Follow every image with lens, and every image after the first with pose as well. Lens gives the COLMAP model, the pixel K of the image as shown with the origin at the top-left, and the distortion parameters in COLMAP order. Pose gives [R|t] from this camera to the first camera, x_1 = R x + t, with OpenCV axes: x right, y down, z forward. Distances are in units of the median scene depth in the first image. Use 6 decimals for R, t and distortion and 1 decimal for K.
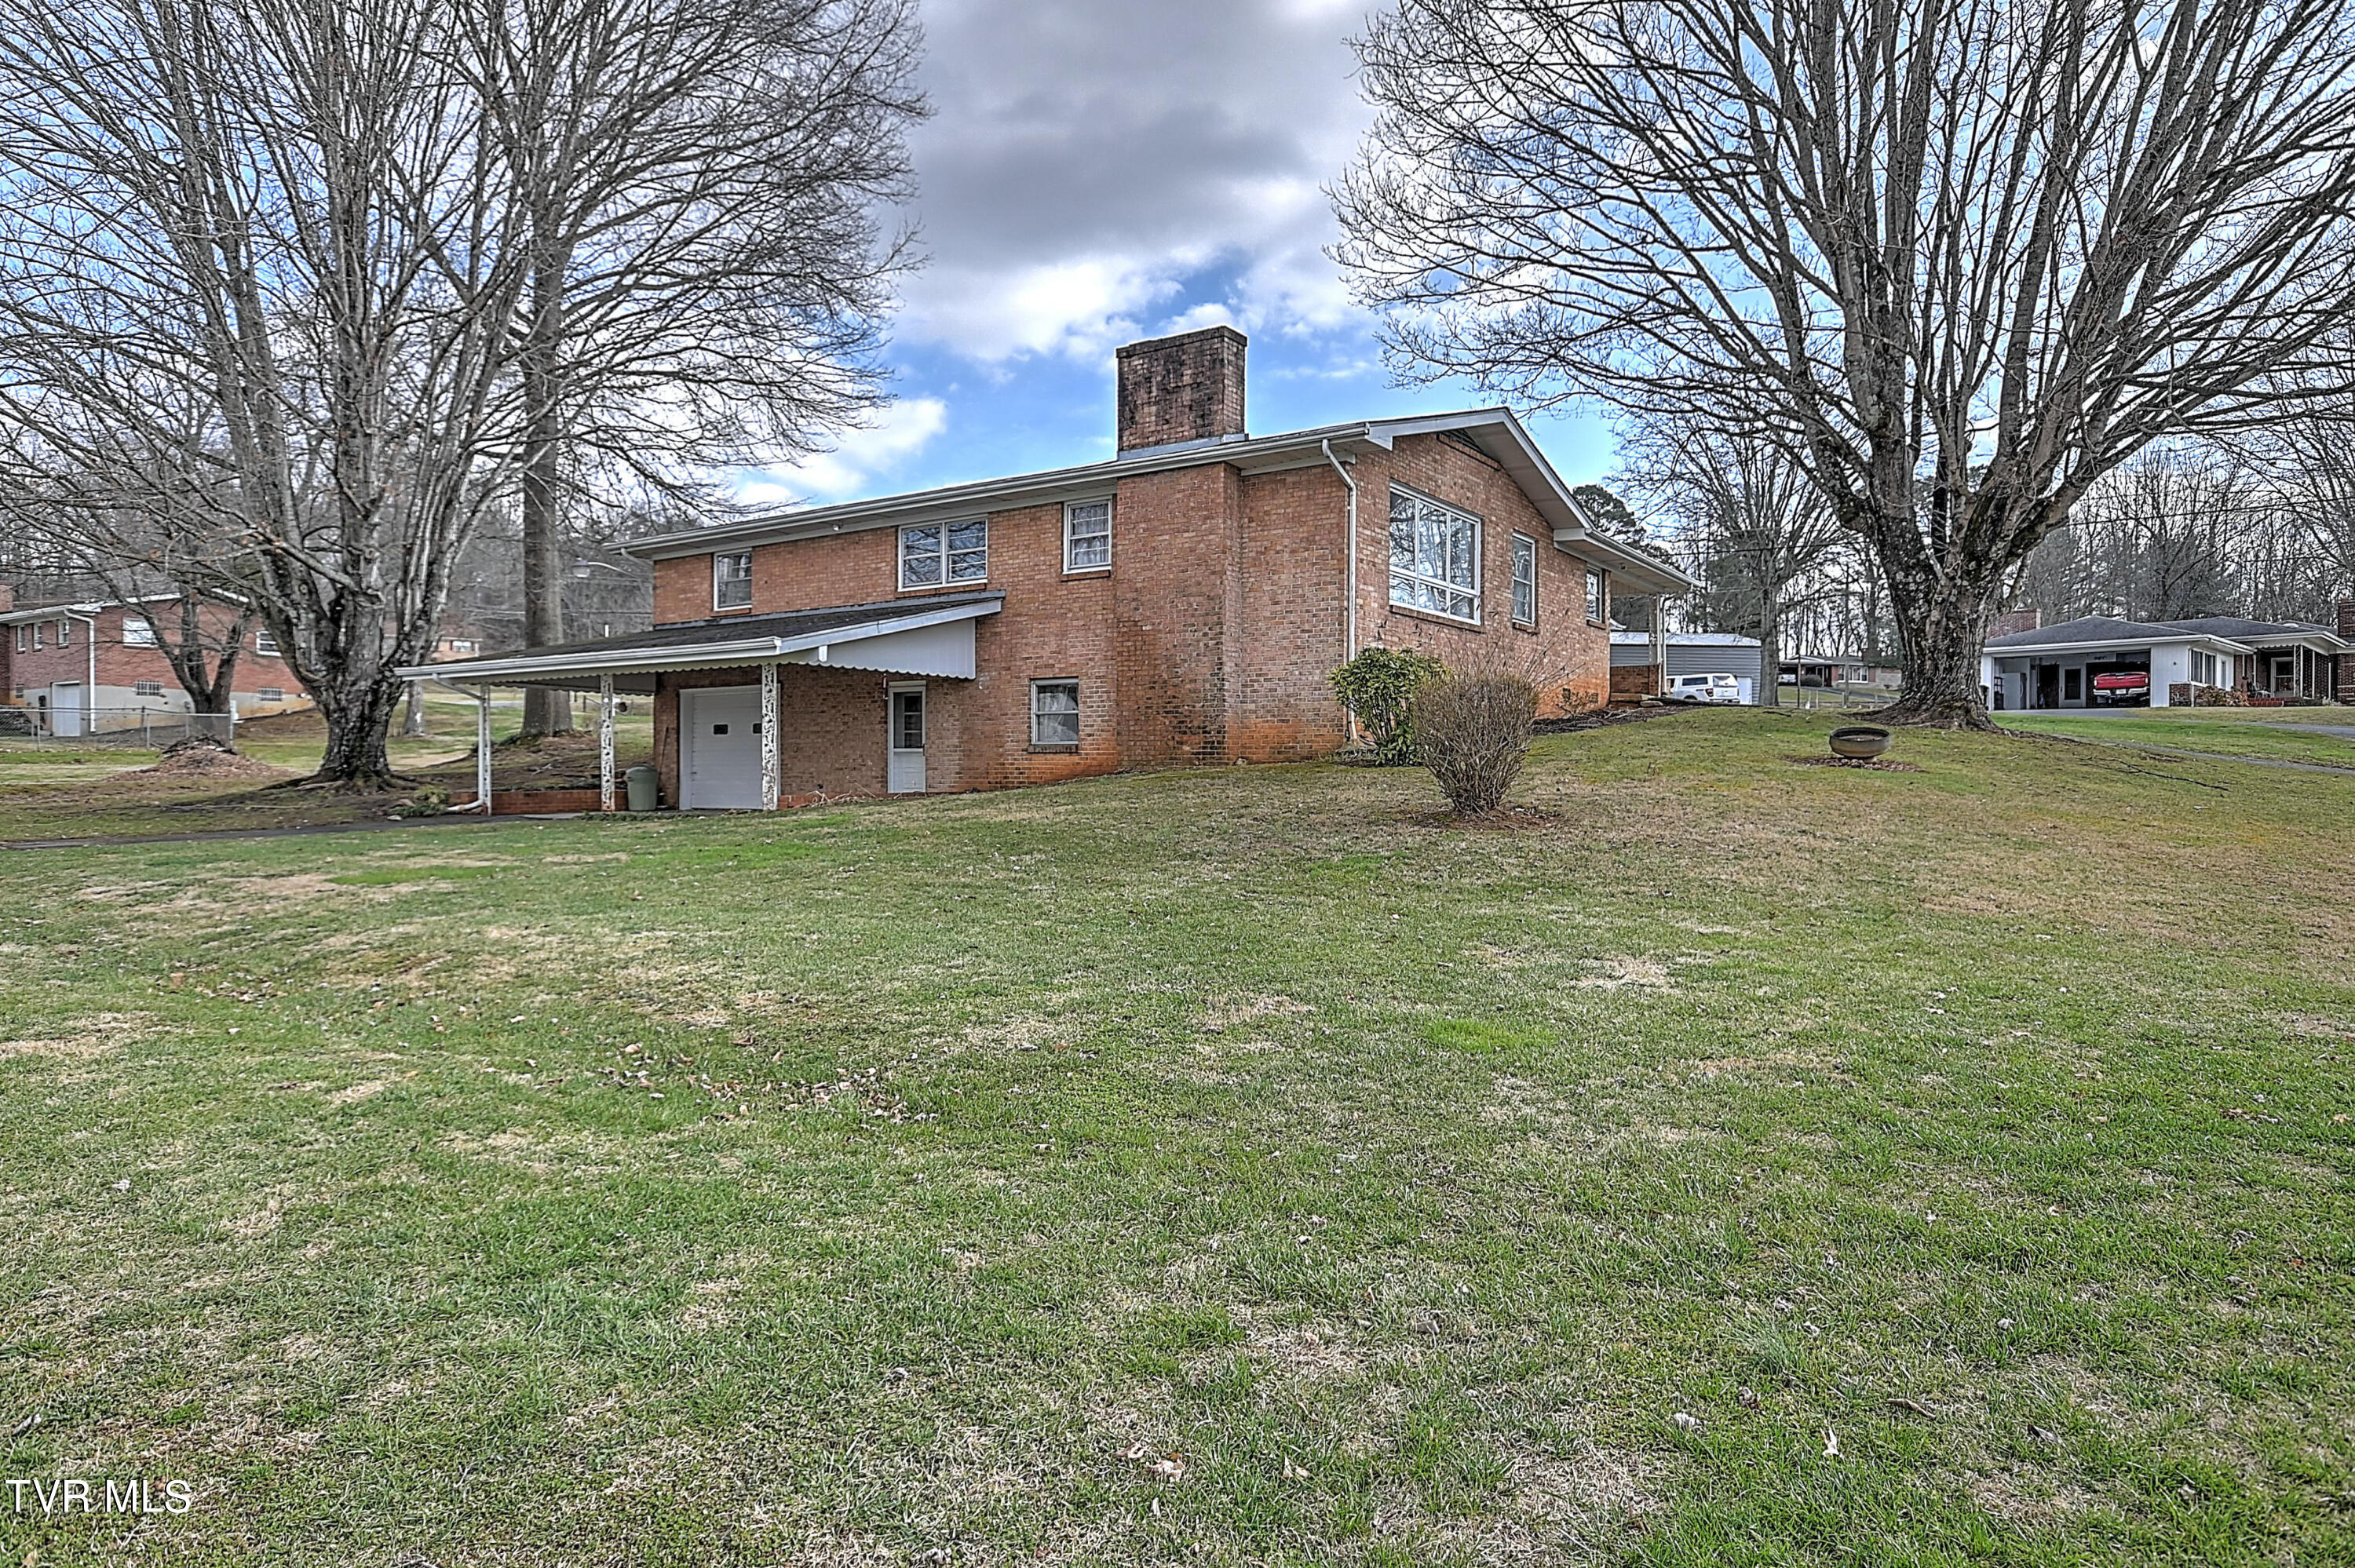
lens RADIAL K [[1356.0, 0, 1172.1], [0, 1356.0, 786.5], [0, 0, 1]] dist [0.005915, 0.024677]
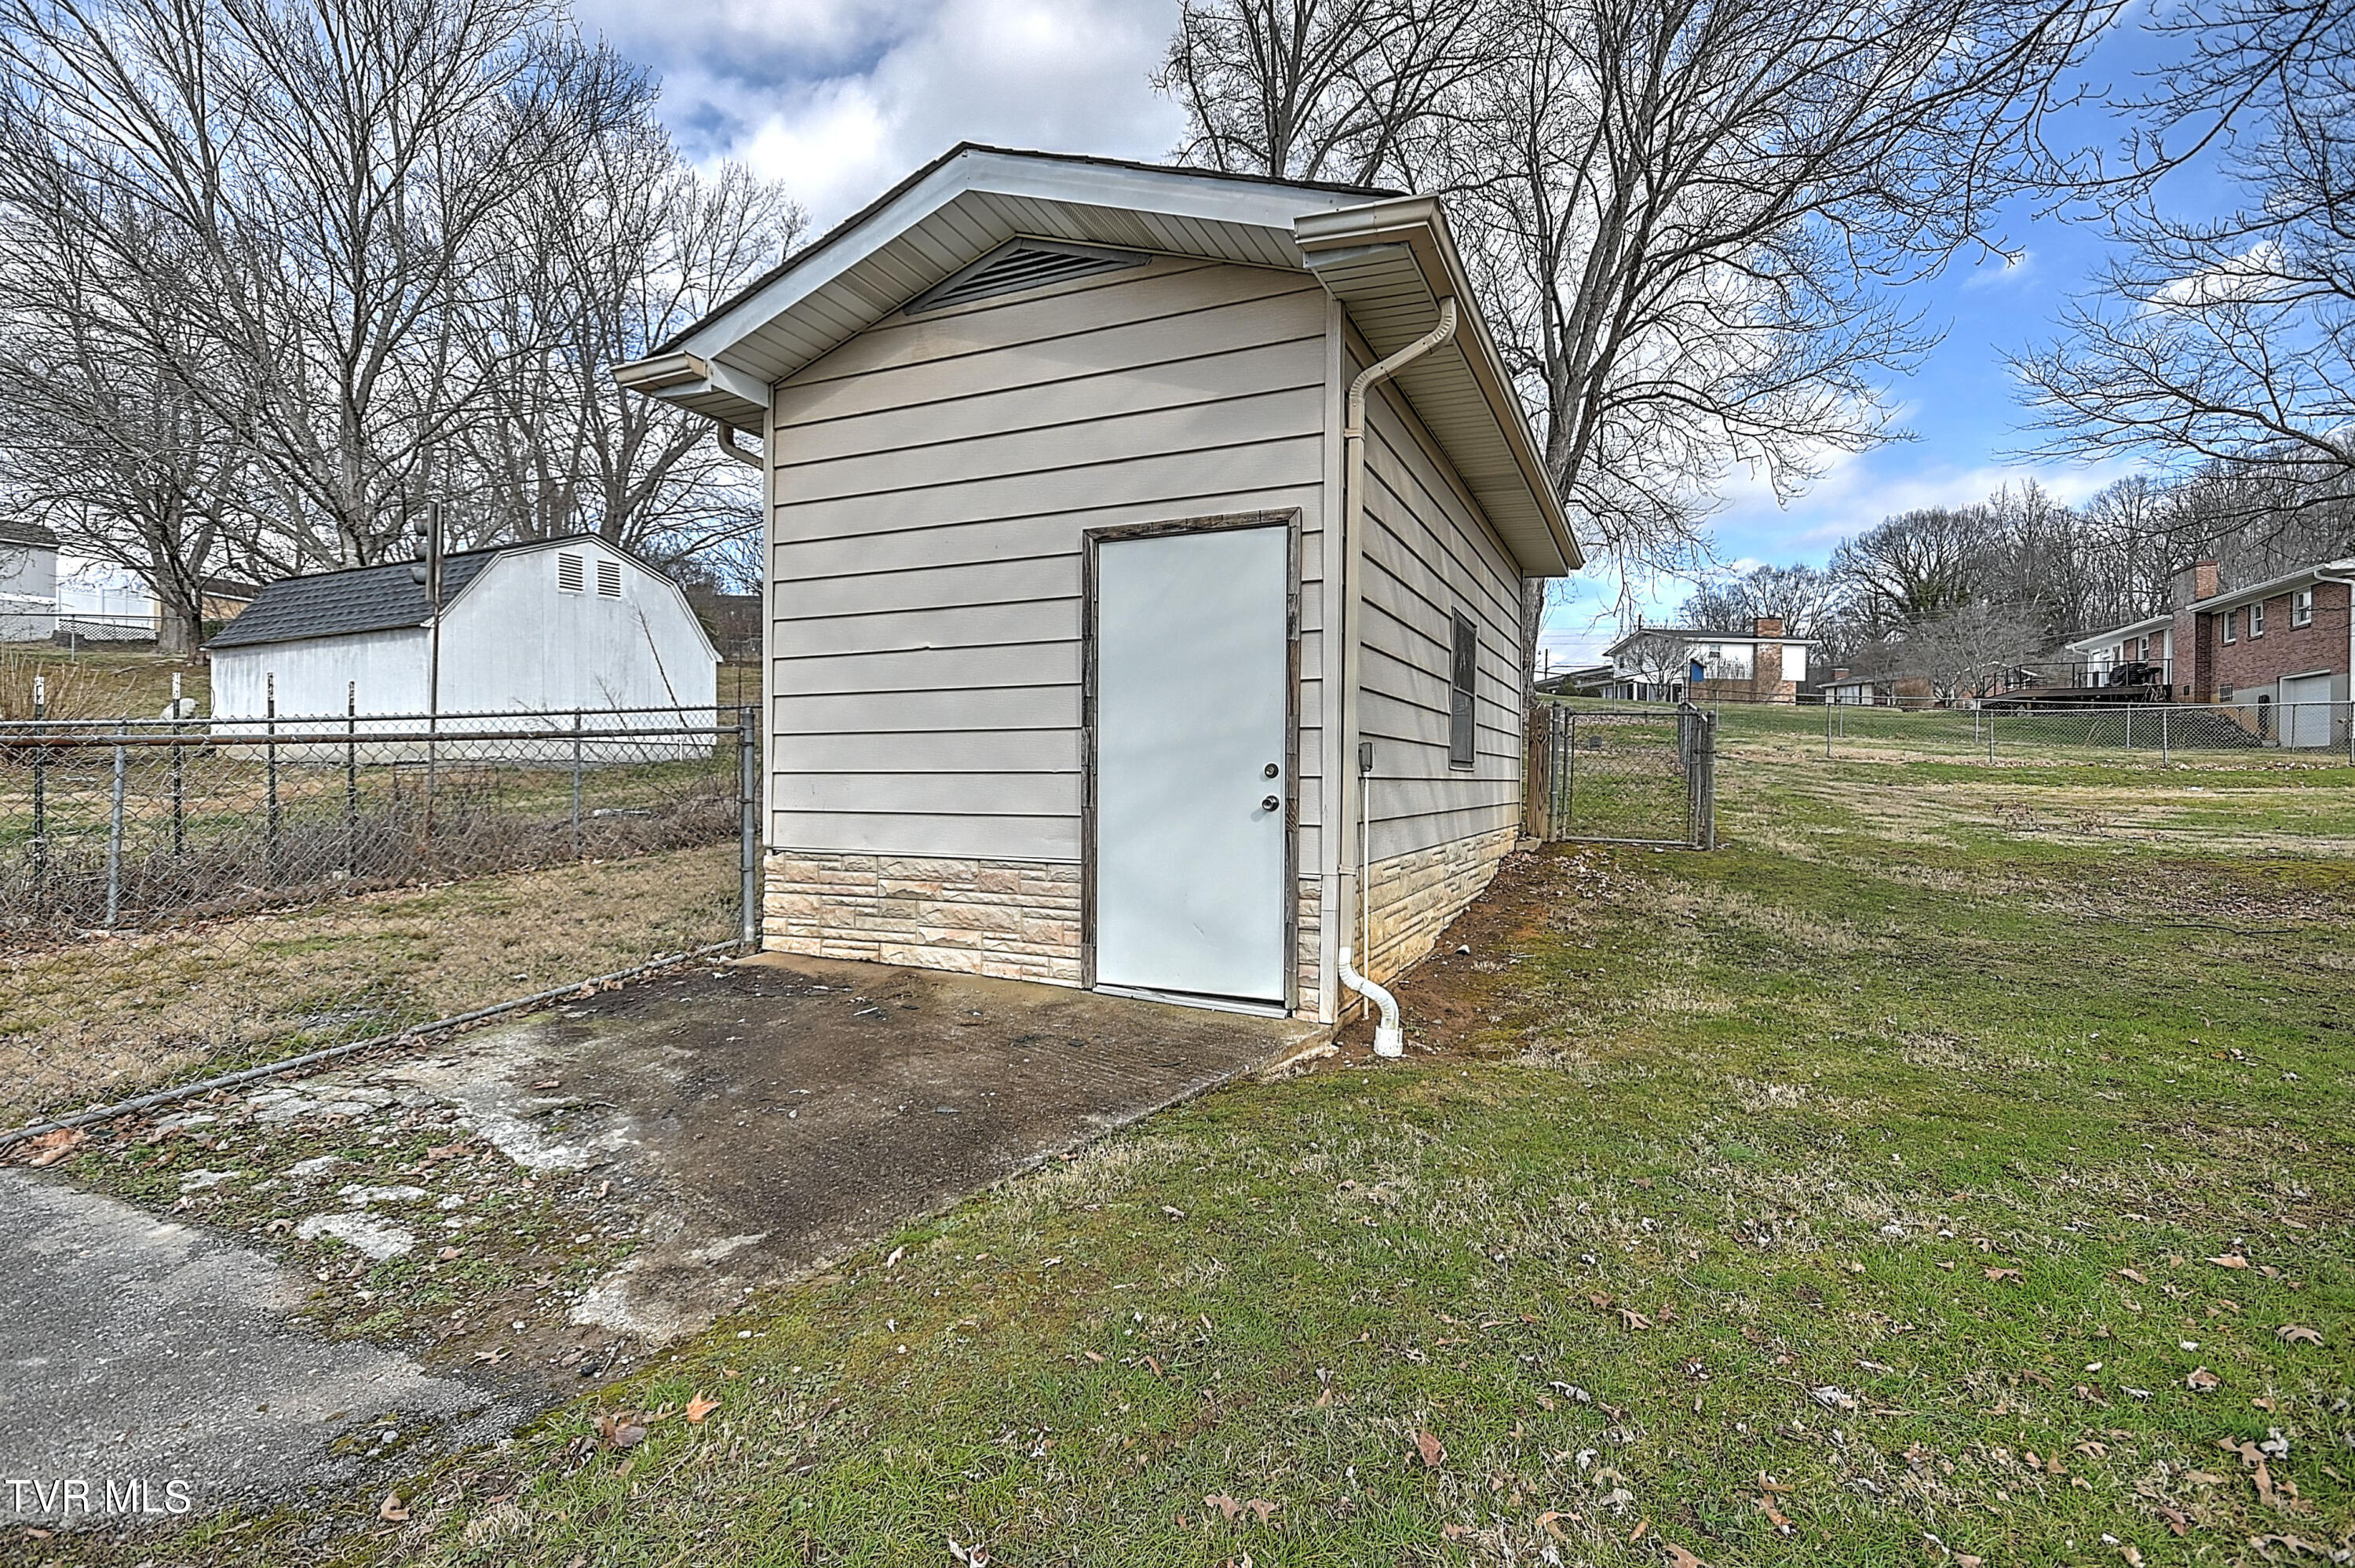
lens RADIAL K [[1076.0, 0, 1175.5], [0, 1076.0, 782.7], [0, 0, 1]] dist [0.026823, 0.000089]
pose [[0.179153, 0.001152, -0.983821, -0.320241], [-0.014748, 0.999890, -0.001515, -0.006925], [0.983711, 0.014781, 0.179151, 0.288497]]
